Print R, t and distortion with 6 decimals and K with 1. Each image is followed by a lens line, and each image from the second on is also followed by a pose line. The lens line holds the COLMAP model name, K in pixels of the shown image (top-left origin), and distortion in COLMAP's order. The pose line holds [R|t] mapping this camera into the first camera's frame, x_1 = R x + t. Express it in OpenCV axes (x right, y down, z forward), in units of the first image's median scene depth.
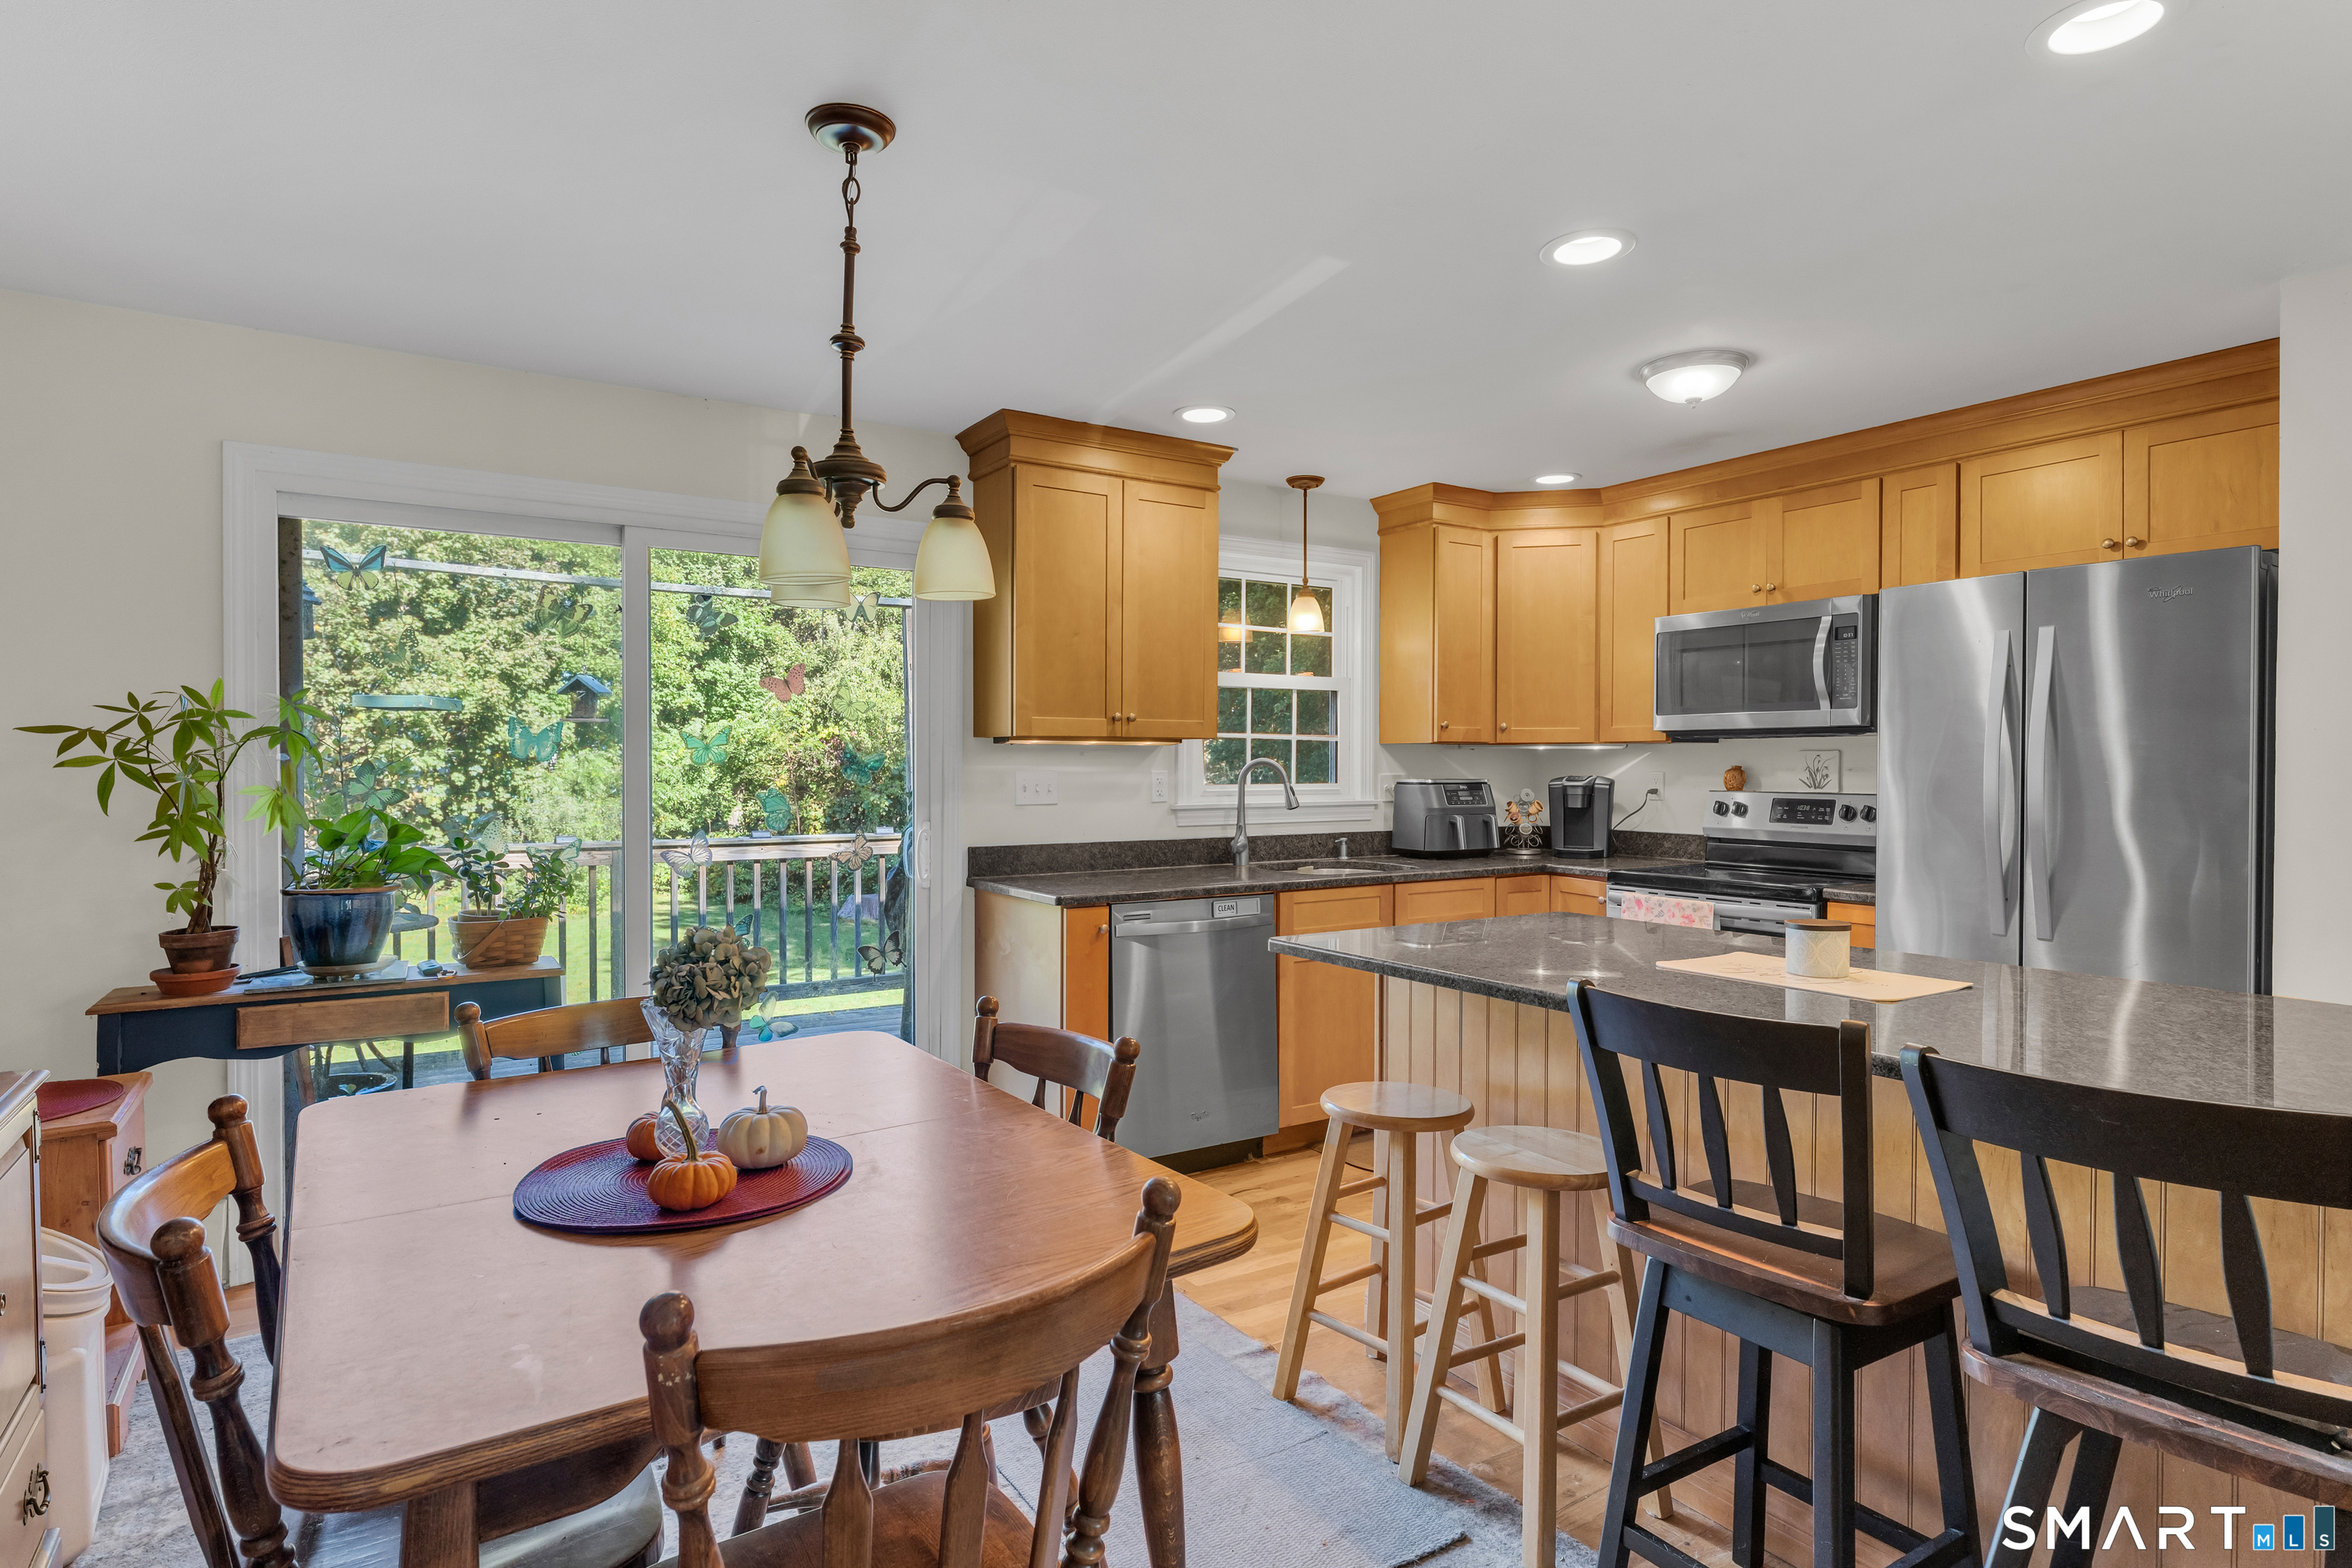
lens RADIAL K [[1210.1, 0, 1137.0], [0, 1210.1, 777.3], [0, 0, 1]] dist [-0.001779, -0.000289]
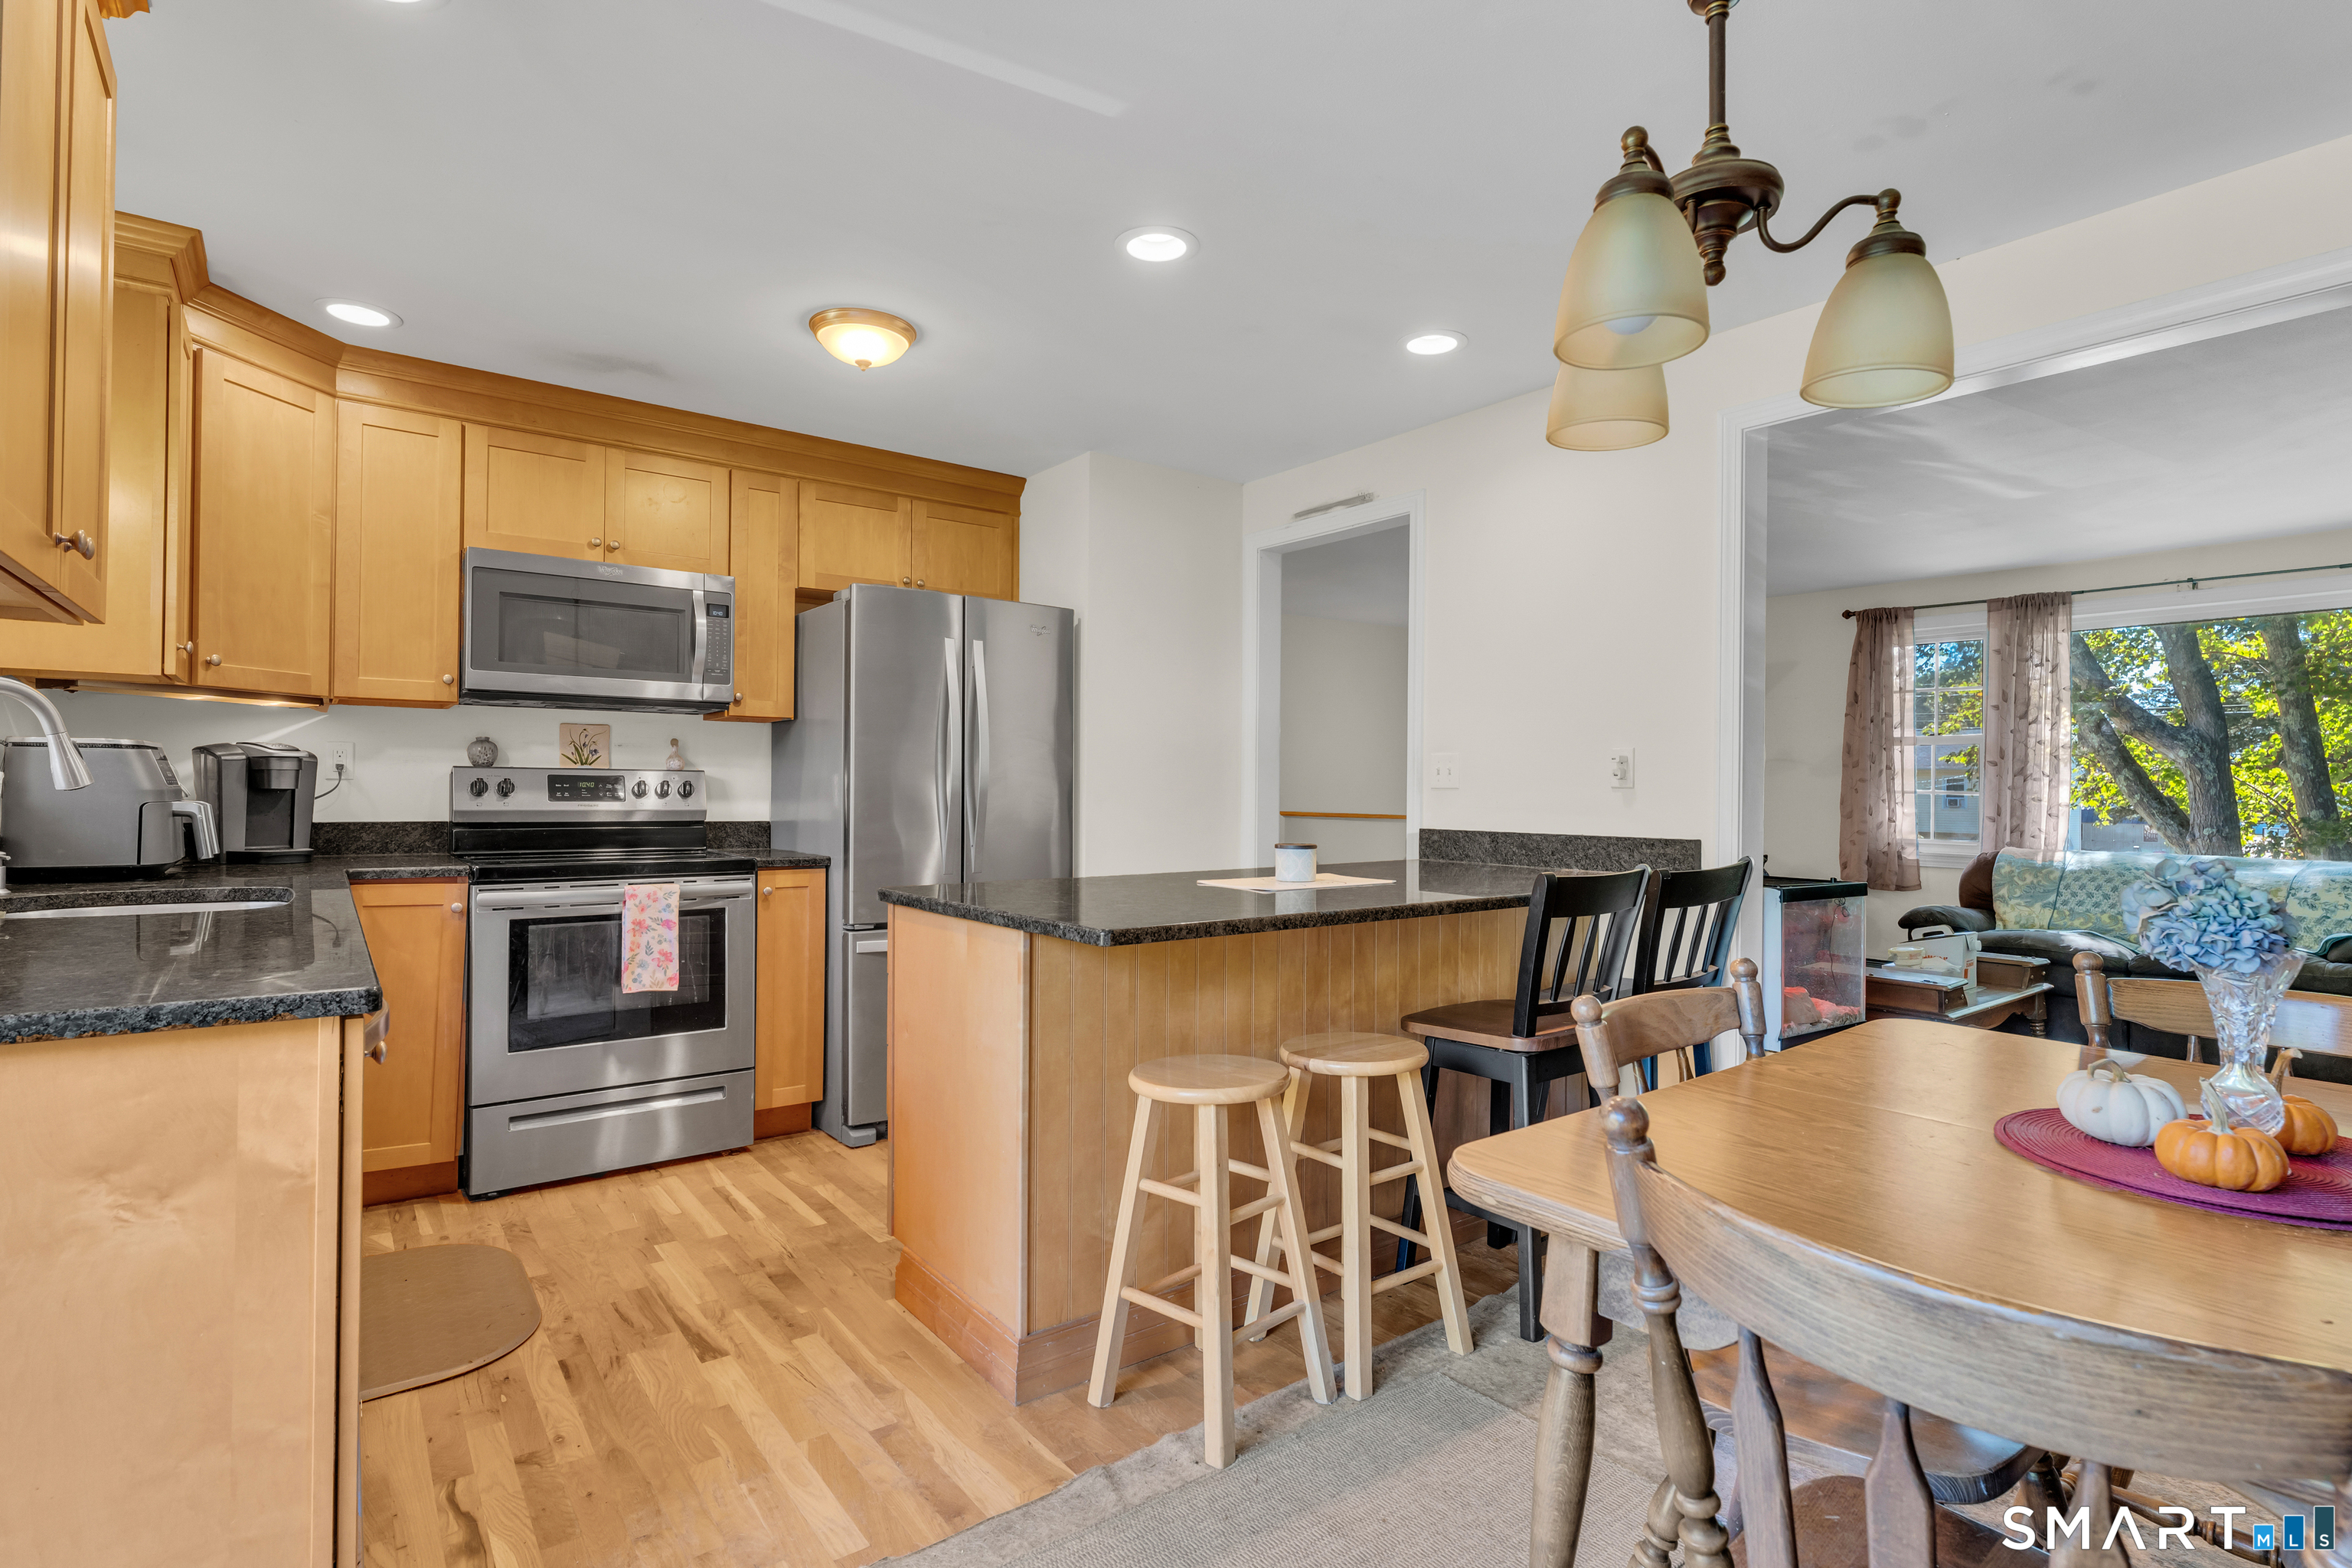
lens RADIAL K [[1141.2, 0, 1176.0], [0, 1141.2, 784.0], [0, 0, 1]] dist [-0.000181, 0.000206]
pose [[-0.083433, -0.000396, 0.996513, -0.358306], [0.001667, 0.999998, 0.000537, 0.024554], [-0.996512, 0.001706, -0.083433, 0.594742]]
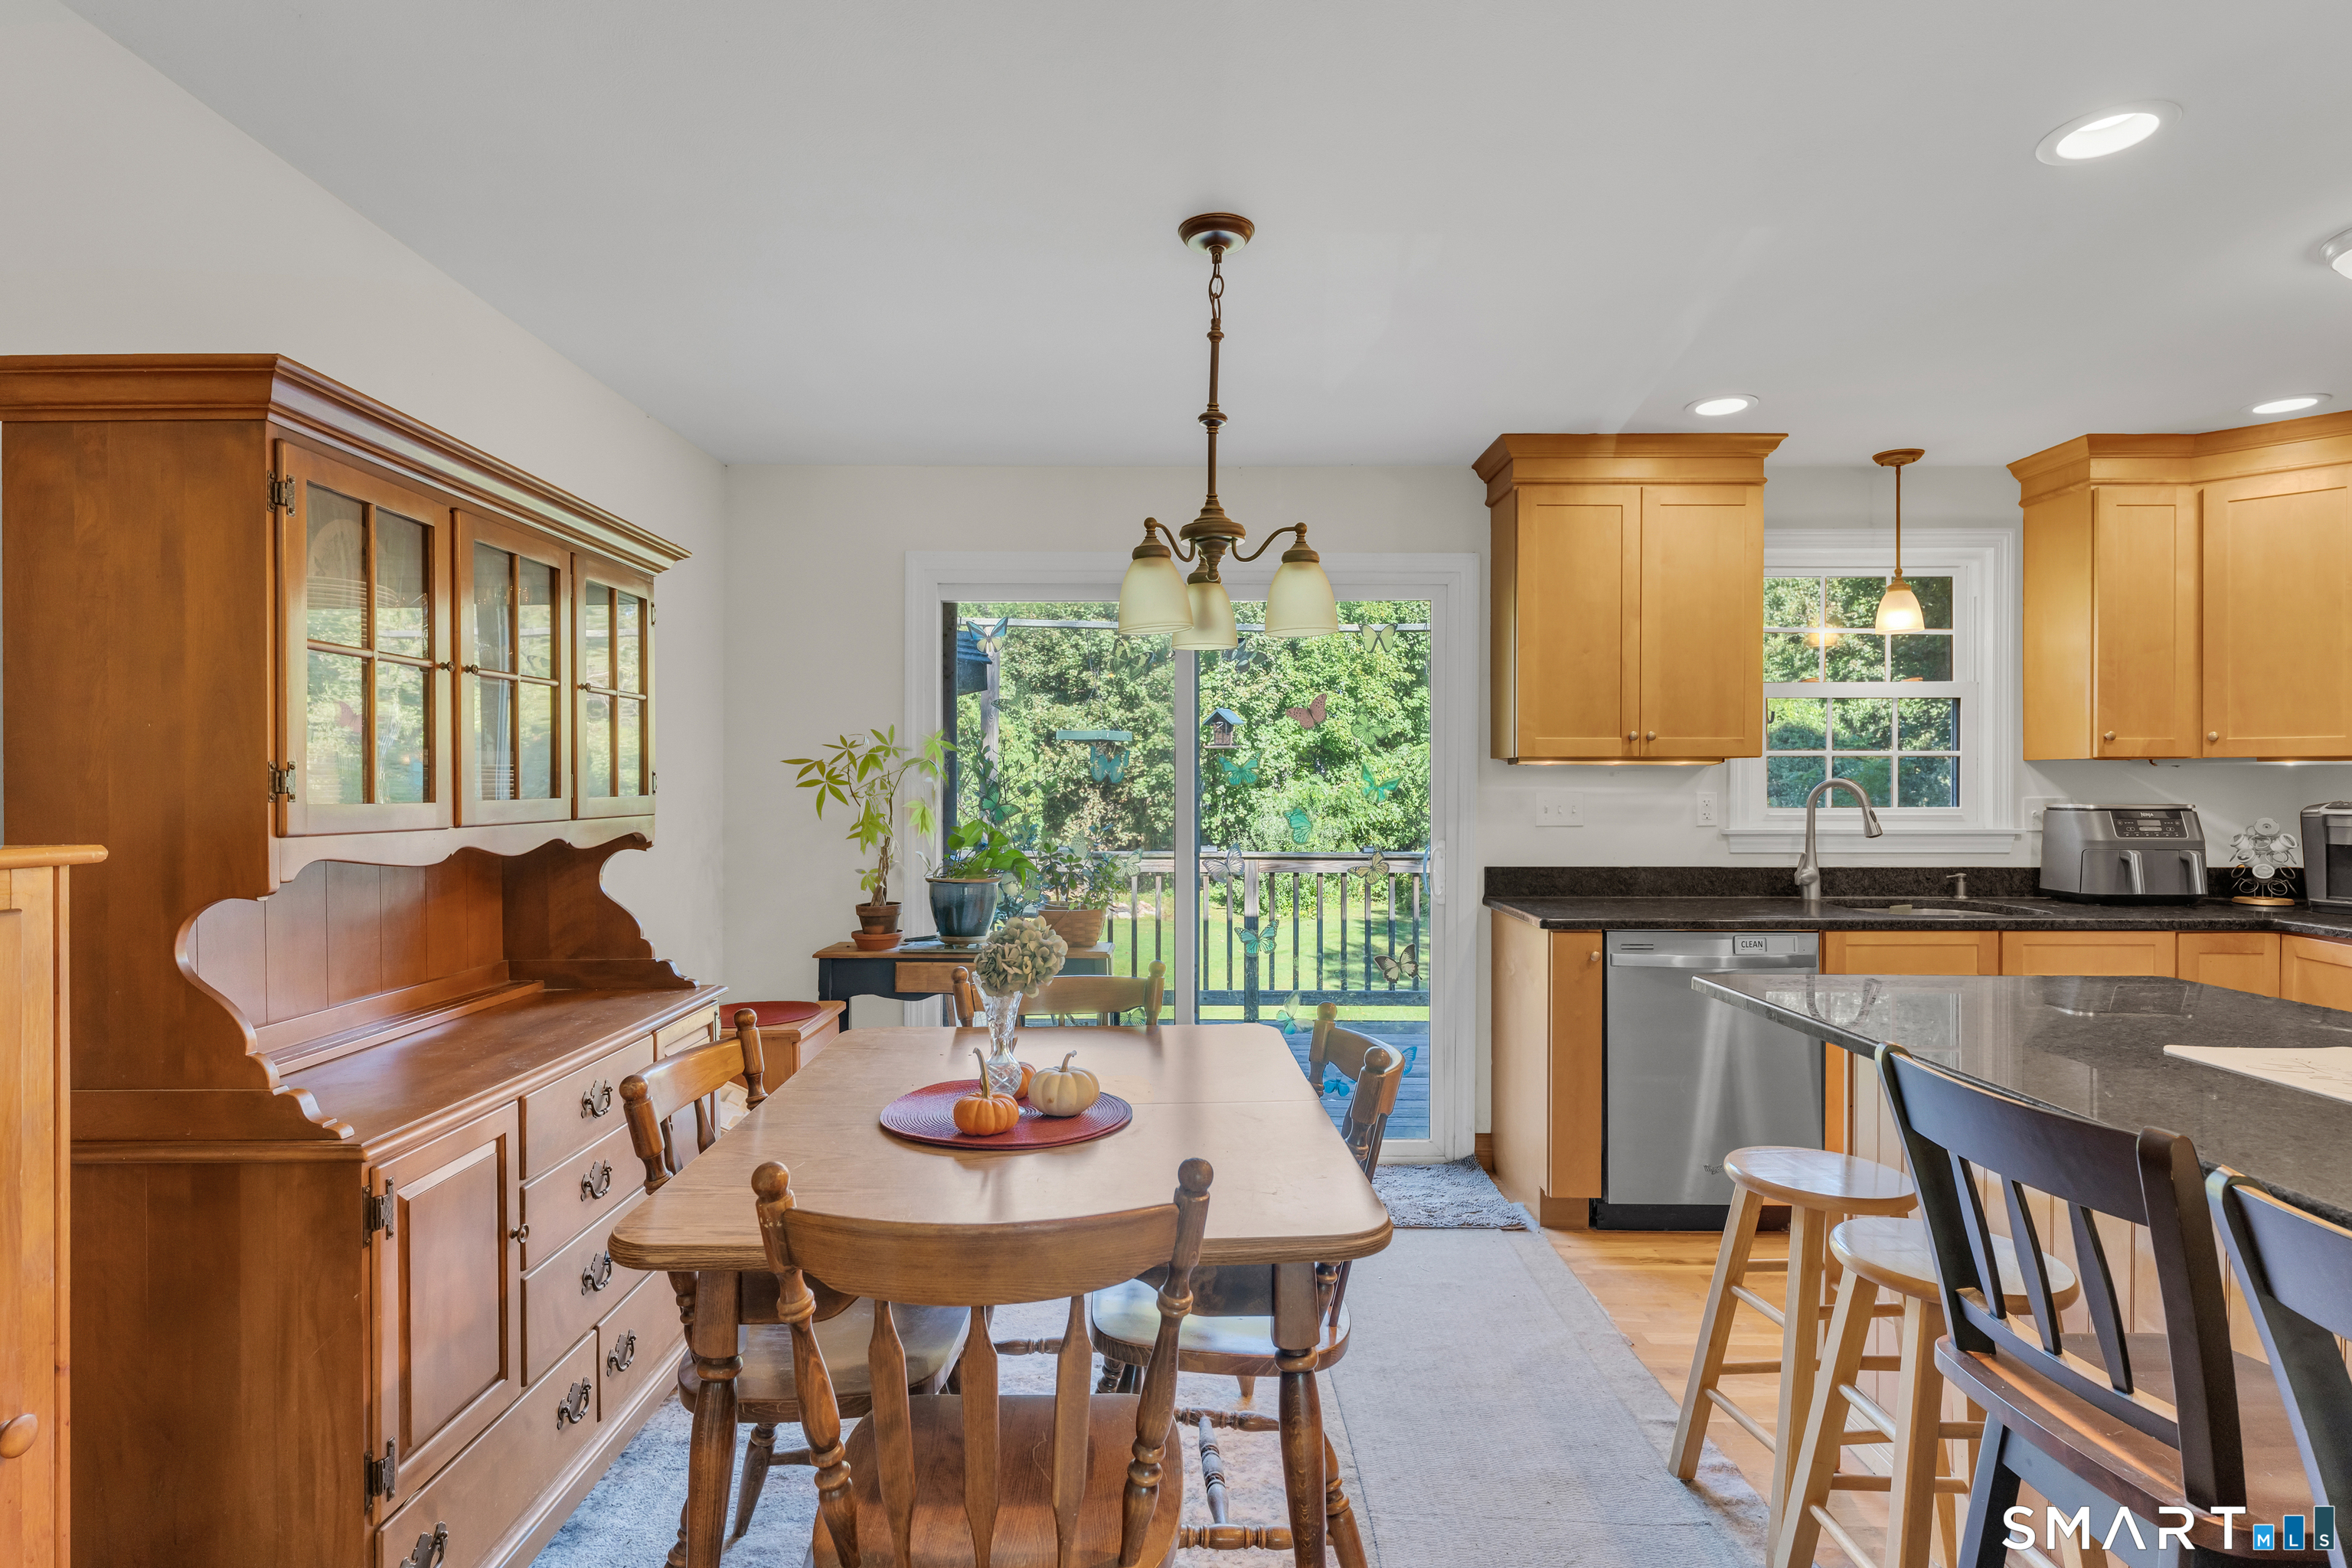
lens RADIAL K [[1184.0, 0, 1176.0], [0, 1184.0, 784.0], [0, 0, 1]] dist [-0.000657, -0.000849]
pose [[0.844948, -0.000001, -0.534848, 0.160071], [-0.005871, 0.999940, -0.009276, -0.001017], [0.534816, 0.010978, 0.844897, 0.017281]]
